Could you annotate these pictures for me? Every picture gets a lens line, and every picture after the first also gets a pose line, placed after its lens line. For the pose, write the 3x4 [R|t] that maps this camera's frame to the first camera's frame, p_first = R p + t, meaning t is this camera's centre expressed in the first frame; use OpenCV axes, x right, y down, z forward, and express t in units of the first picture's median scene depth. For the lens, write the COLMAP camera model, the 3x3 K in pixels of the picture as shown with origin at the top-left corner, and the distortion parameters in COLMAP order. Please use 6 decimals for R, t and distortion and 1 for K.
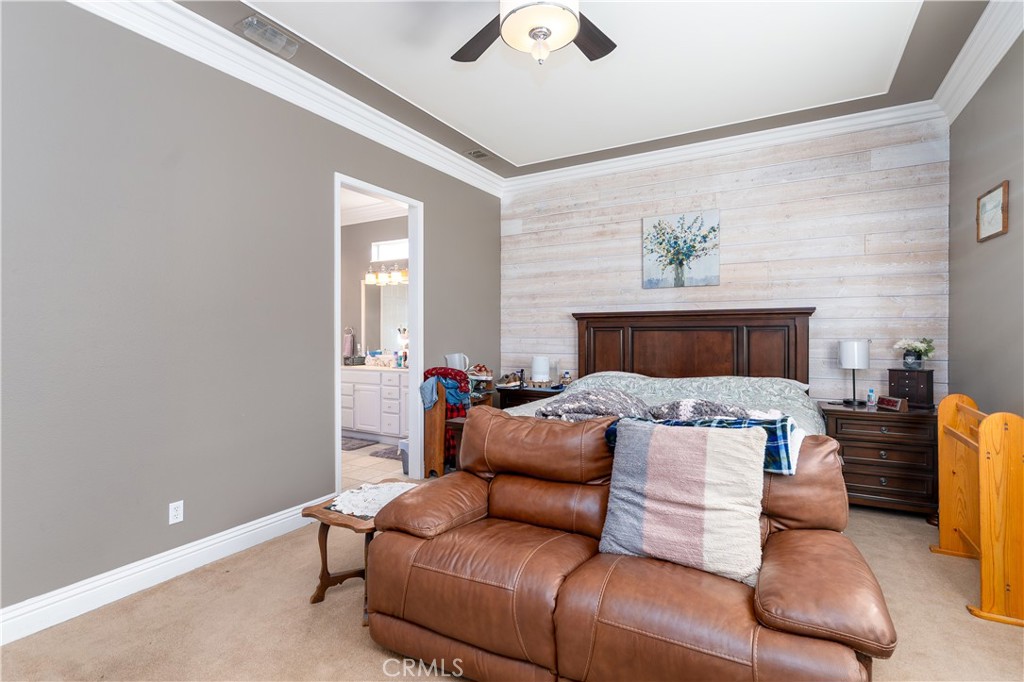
lens RADIAL K [[489.1, 0, 512.8], [0, 489.1, 337.5], [0, 0, 1]] dist [0.000652, -0.000034]
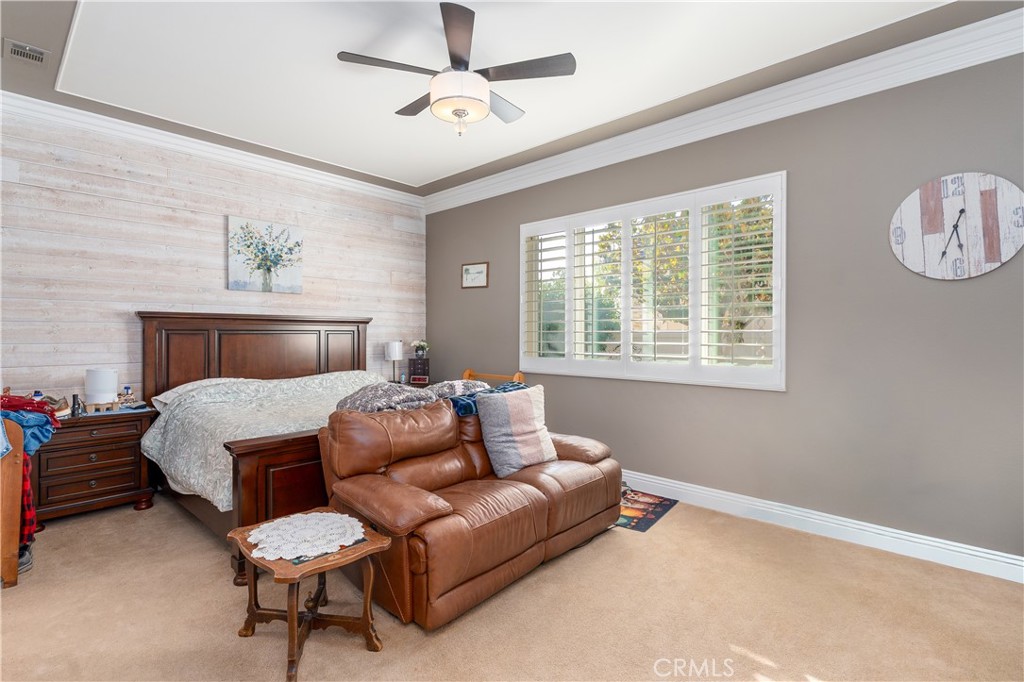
lens RADIAL K [[489.1, 0, 512.8], [0, 489.1, 337.5], [0, 0, 1]] dist [0.000652, -0.000034]
pose [[0.223168, -0.003167, 0.974775, -0.567376], [0.007335, 0.999972, 0.001570, -0.004476], [-0.974752, 0.006799, 0.223185, 0.263088]]
